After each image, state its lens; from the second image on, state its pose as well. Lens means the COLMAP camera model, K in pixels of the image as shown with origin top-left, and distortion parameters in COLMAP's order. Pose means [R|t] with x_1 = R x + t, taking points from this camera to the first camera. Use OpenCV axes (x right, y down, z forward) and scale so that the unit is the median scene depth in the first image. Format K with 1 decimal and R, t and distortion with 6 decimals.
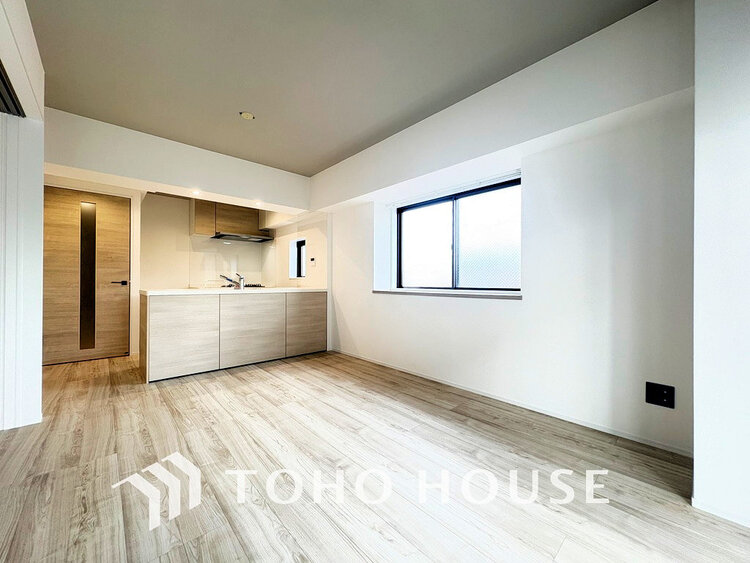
lens RADIAL K [[298.6, 0, 374.1], [0, 298.6, 282.3], [0, 0, 1]] dist [0.002823, -0.000118]
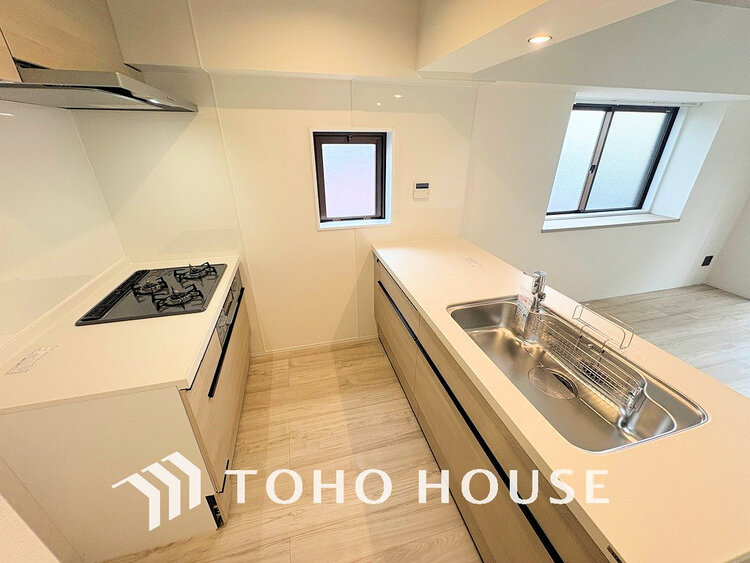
lens RADIAL K [[298.6, 0, 376.7], [0, 298.6, 281.5], [0, 0, 1]] dist [0.002823, -0.000118]
pose [[0.455541, -0.380973, 0.804575, -1.163532], [-0.002935, 0.903152, 0.429312, -0.242954], [-0.890210, -0.197930, 0.410305, 1.402294]]
